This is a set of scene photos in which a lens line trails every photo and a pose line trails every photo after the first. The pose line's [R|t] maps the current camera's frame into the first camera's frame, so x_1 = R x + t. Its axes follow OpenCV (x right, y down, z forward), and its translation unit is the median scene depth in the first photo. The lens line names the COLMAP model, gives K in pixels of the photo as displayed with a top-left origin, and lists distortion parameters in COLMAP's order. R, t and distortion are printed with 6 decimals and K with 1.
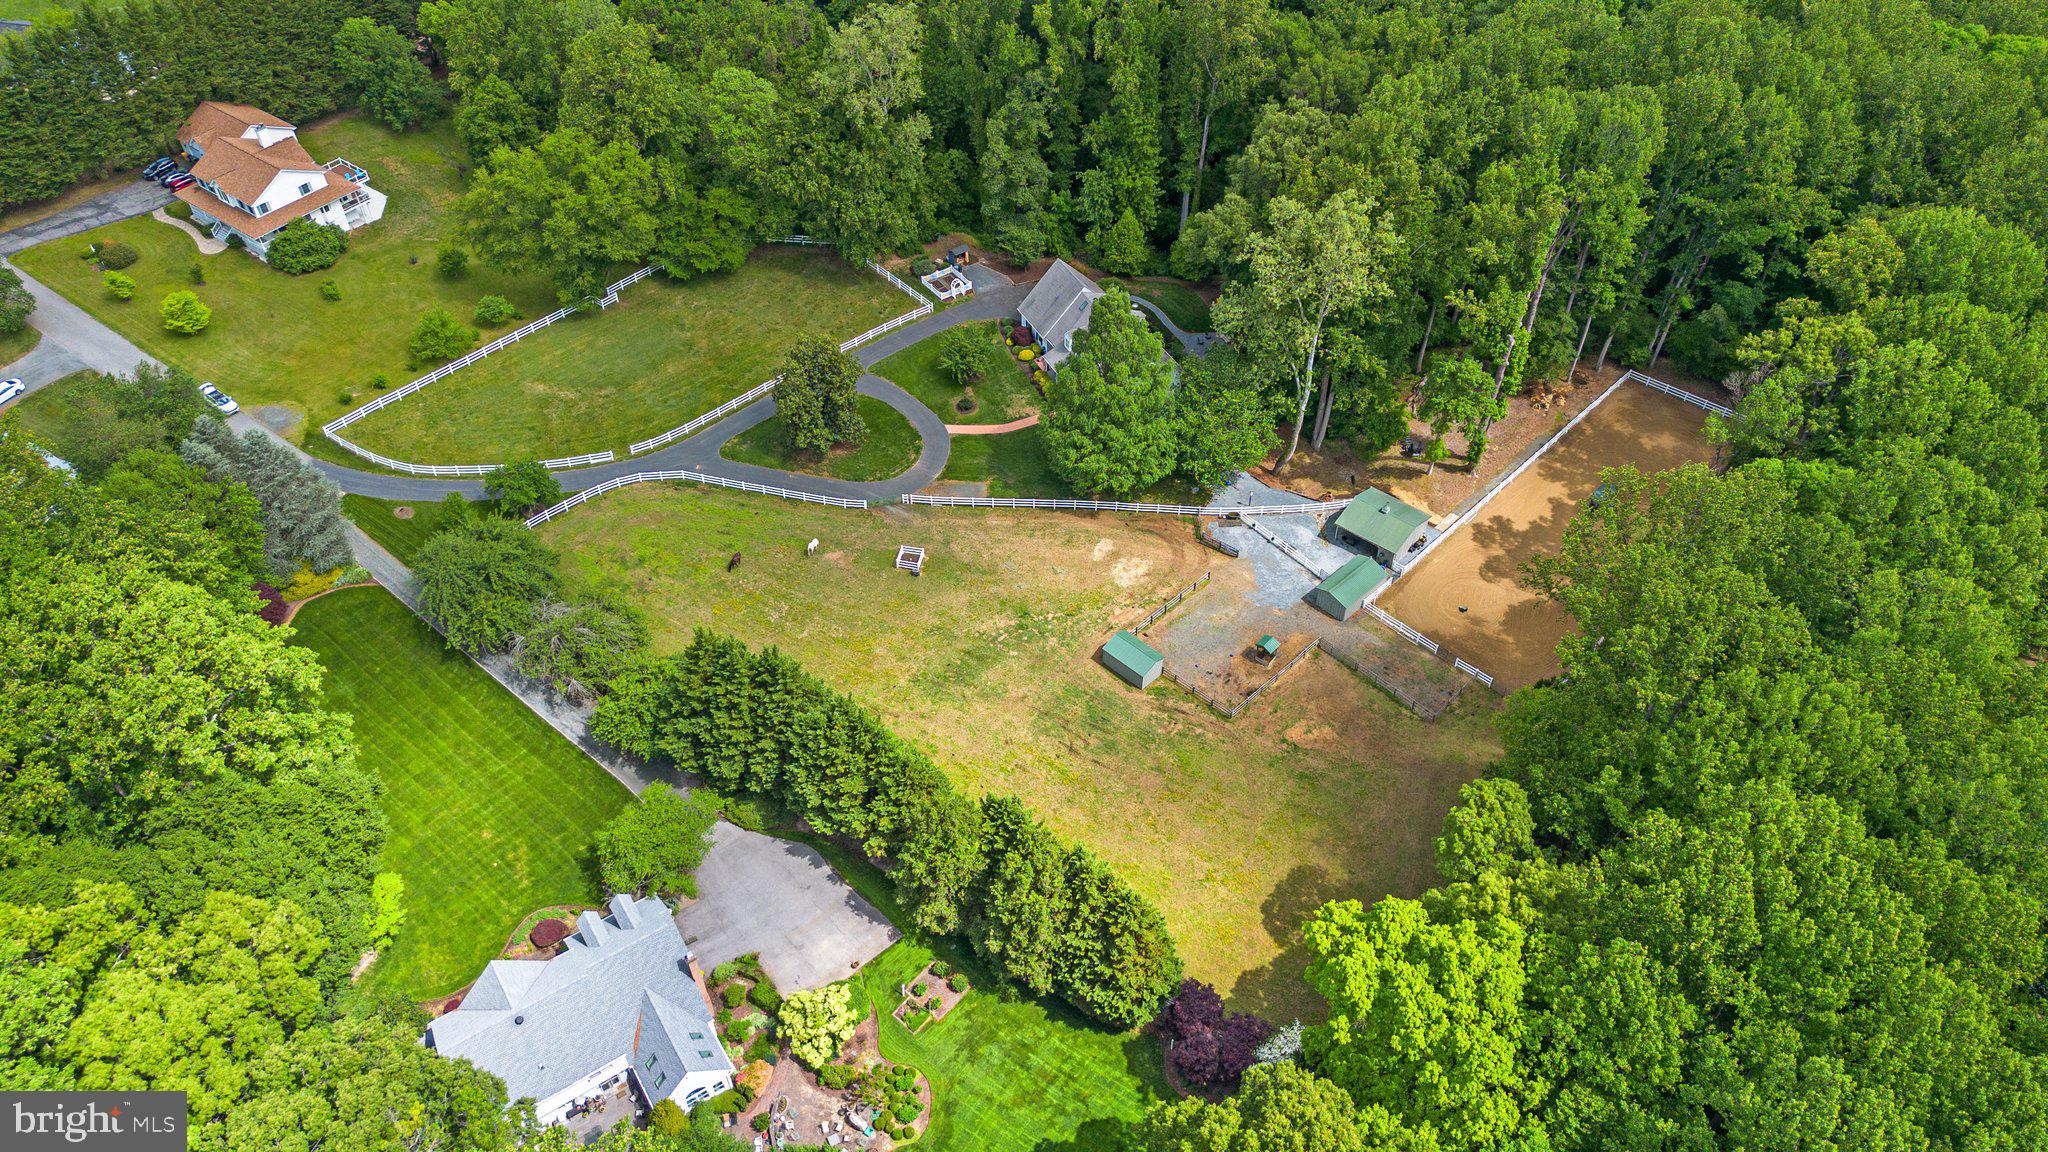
lens RADIAL K [[1437.6, 0, 1018.2], [0, 1437.6, 571.9], [0, 0, 1]] dist [0.122074, -0.239344]
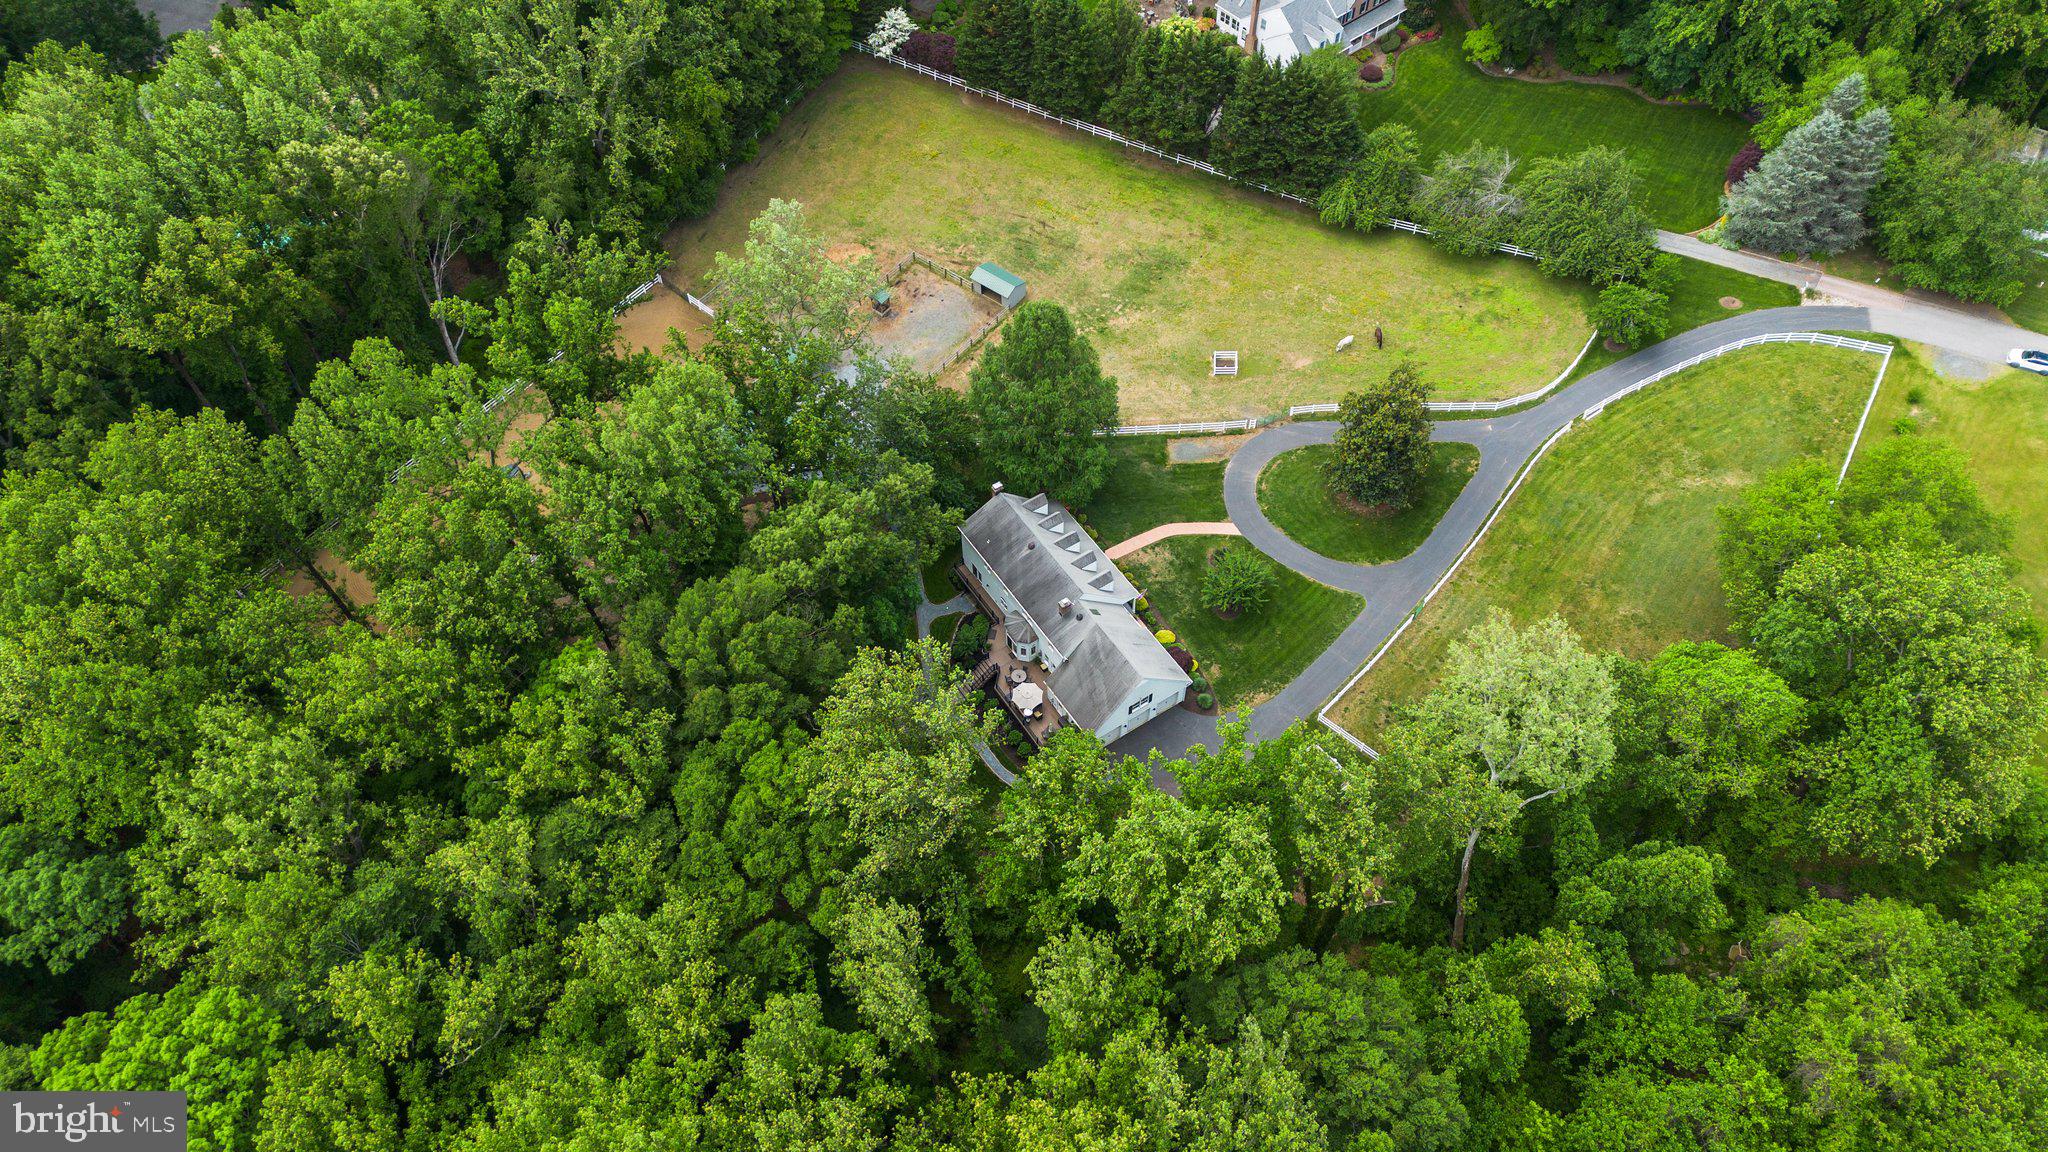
lens RADIAL K [[1451.0, 0, 1025.0], [0, 1451.0, 582.3], [0, 0, 1]] dist [0.096489, -0.192104]
pose [[-0.993230, 0.102687, -0.054314, 0.130841], [-0.069979, -0.155706, 0.985322, -0.993240], [0.092723, 0.982452, 0.161838, 0.941734]]
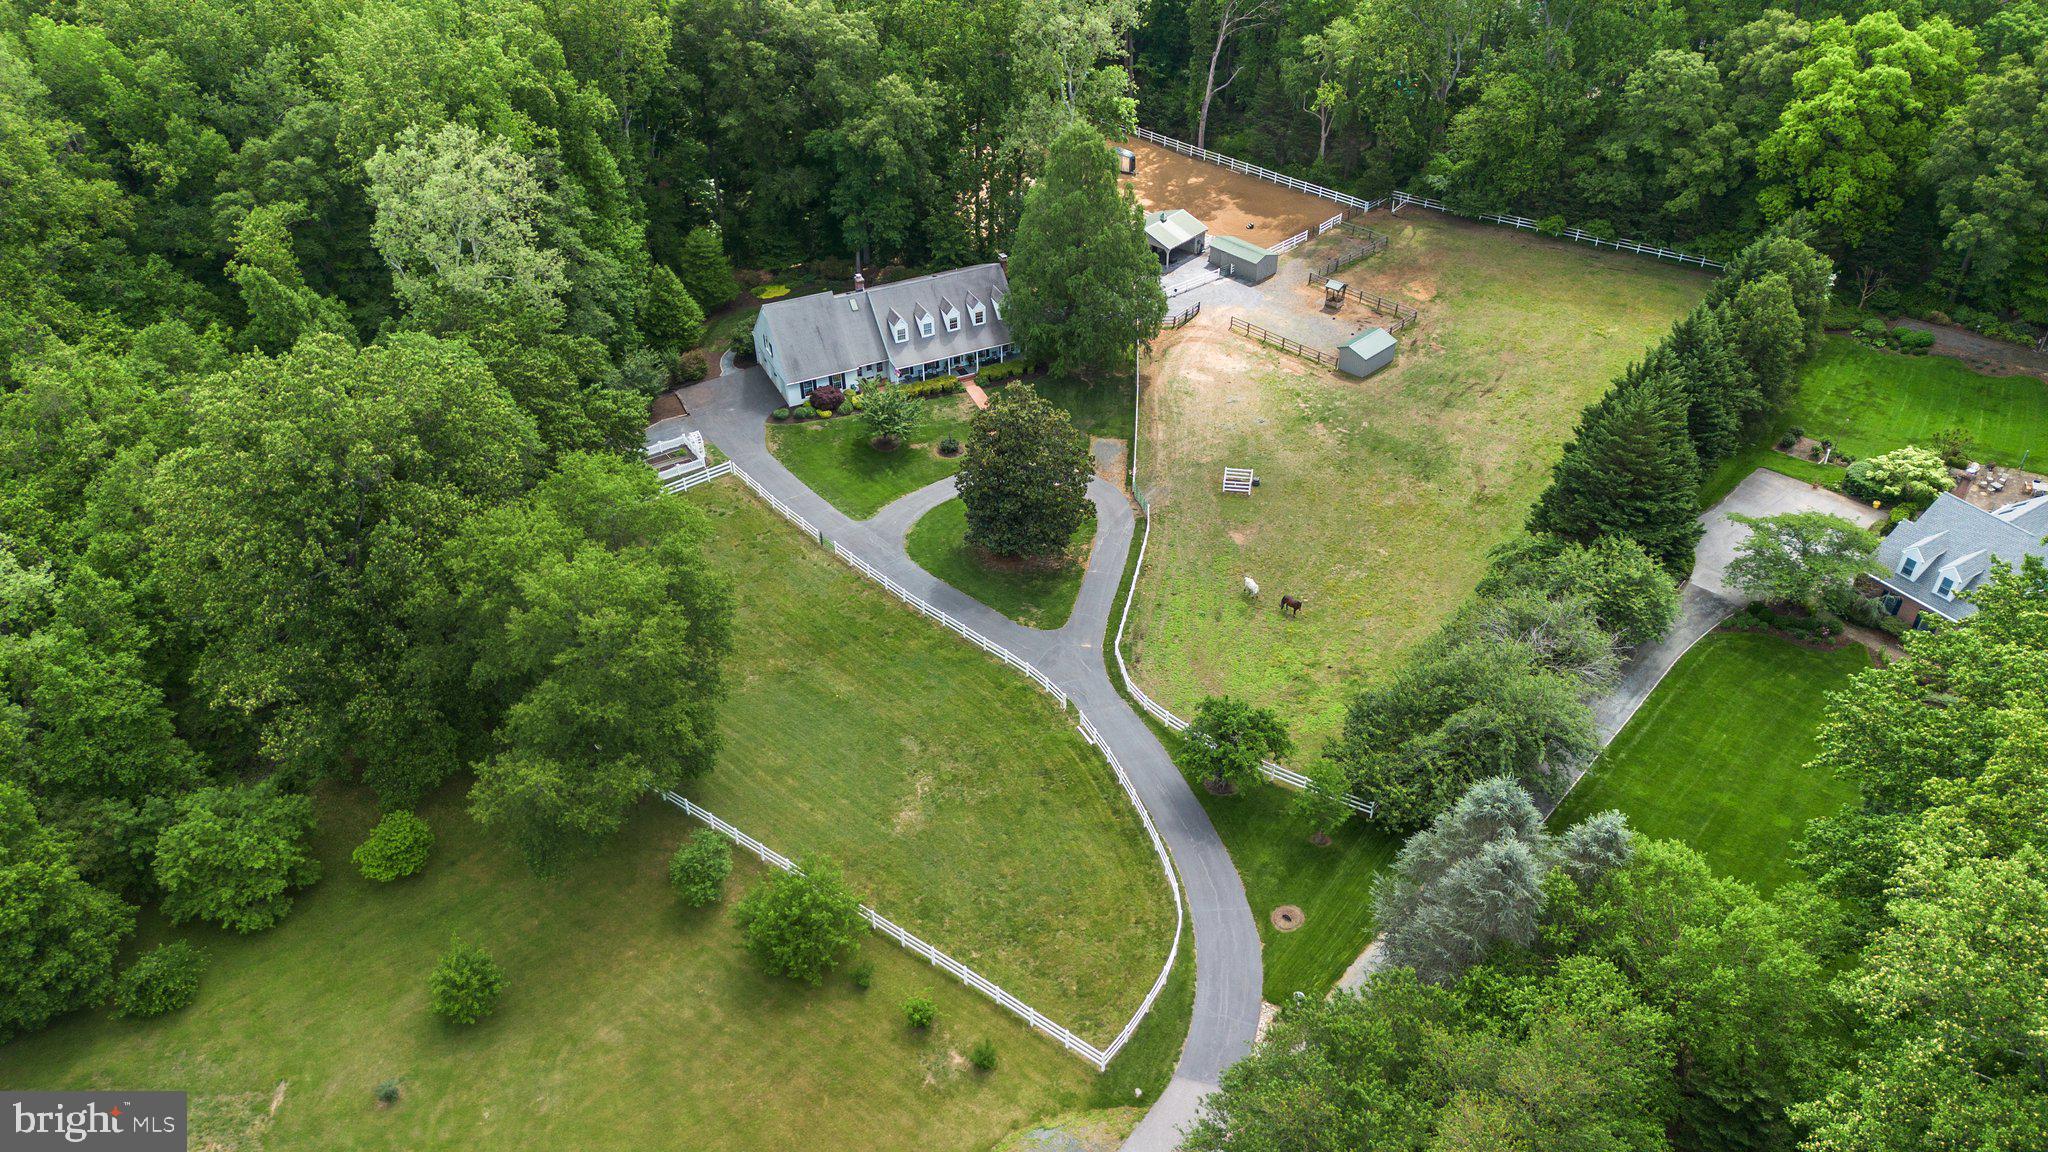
lens RADIAL K [[1459.4, 0, 1024.0], [0, 1459.4, 576.0], [0, 0, 1]] dist [0.077384, -0.093093]
pose [[0.023846, -0.590265, 0.806857, -0.759142], [0.718142, 0.571592, 0.396930, -0.384977], [-0.695488, 0.569973, 0.437525, 0.726753]]
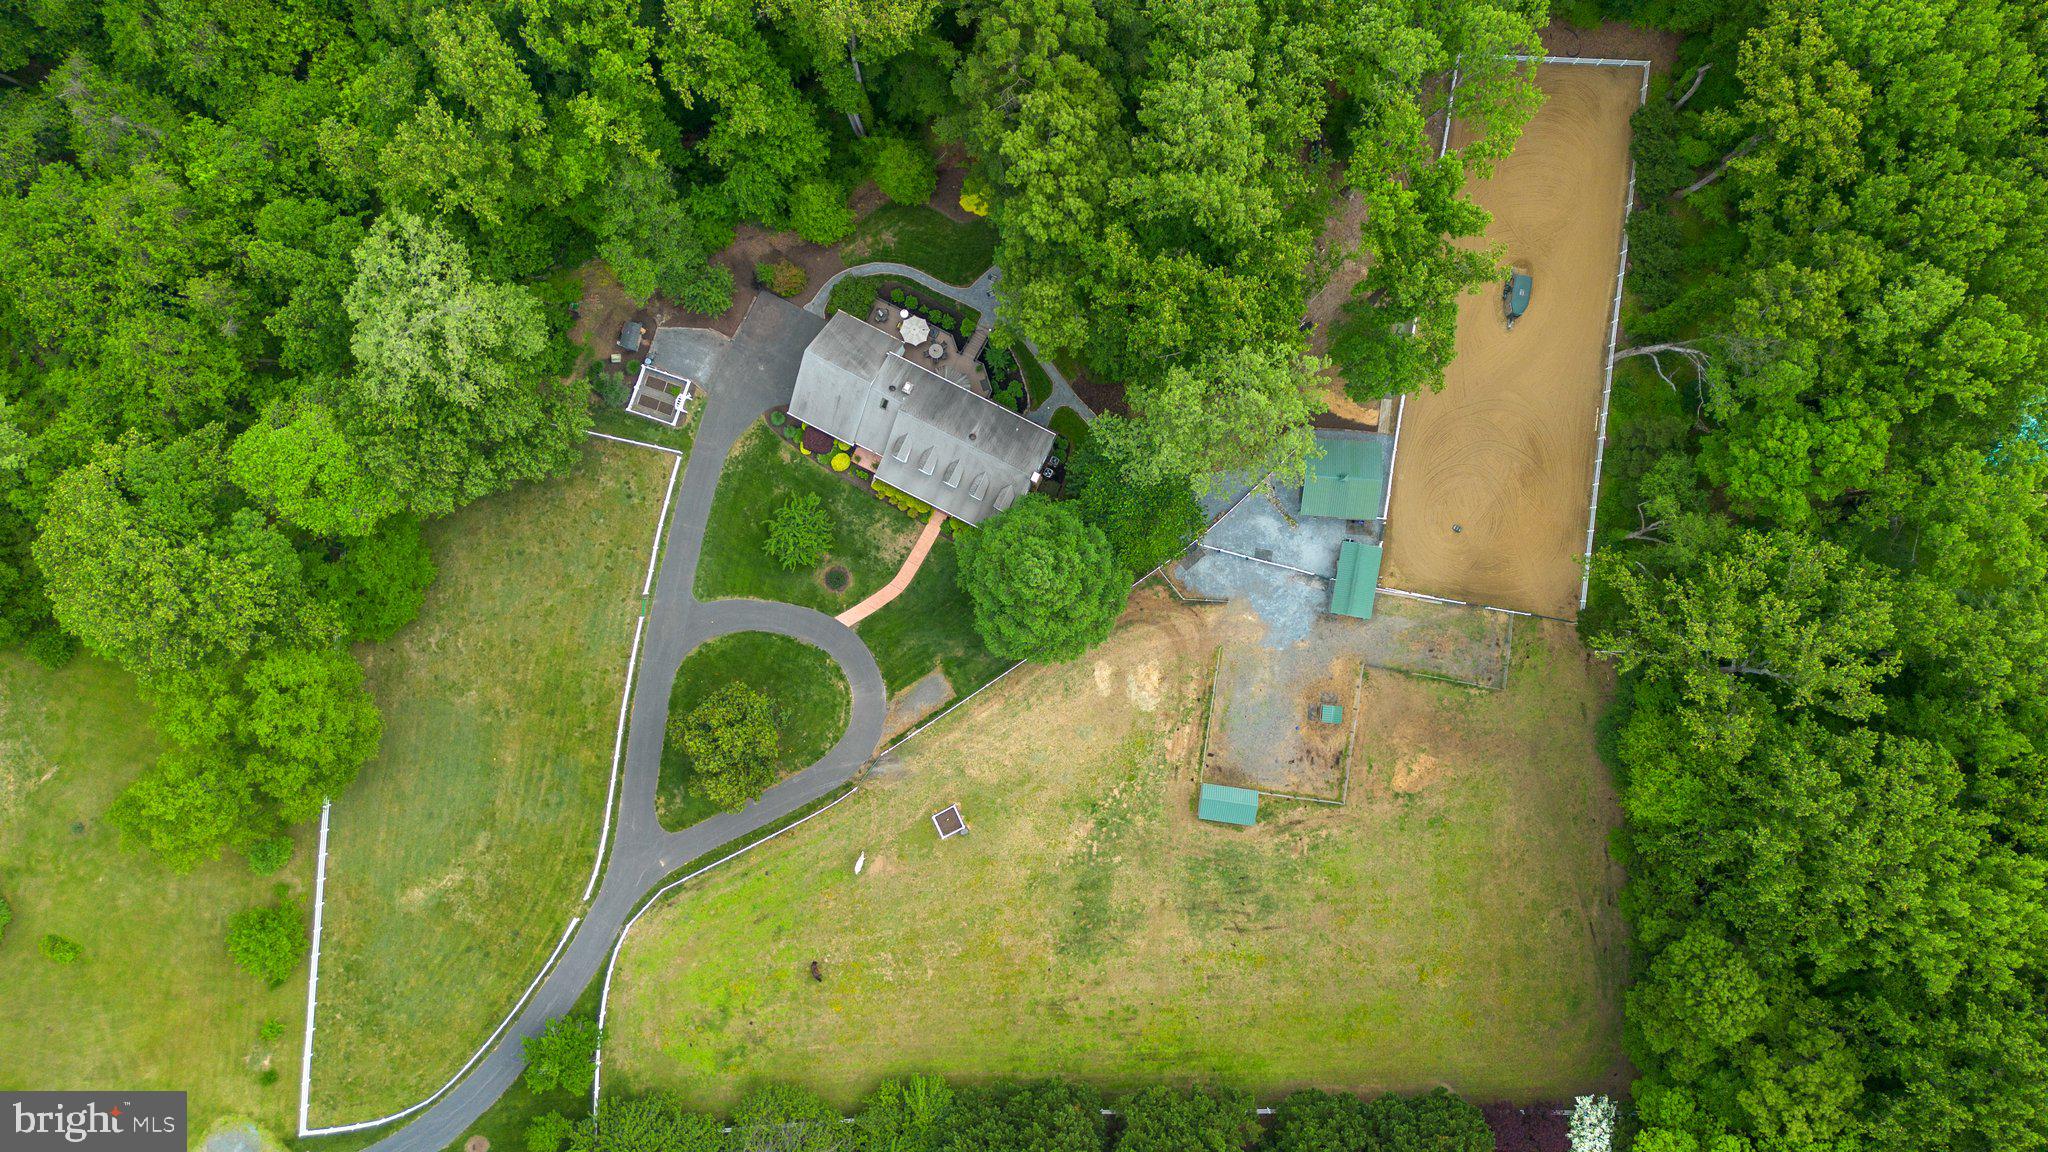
lens RADIAL K [[1459.4, 0, 1024.0], [0, 1459.4, 576.0], [0, 0, 1]] dist [0.077384, -0.093093]
pose [[0.801801, -0.597529, 0.008601, 0.047705], [0.431027, 0.588229, 0.684253, -0.696868], [-0.413921, -0.544928, 0.729194, 0.372601]]
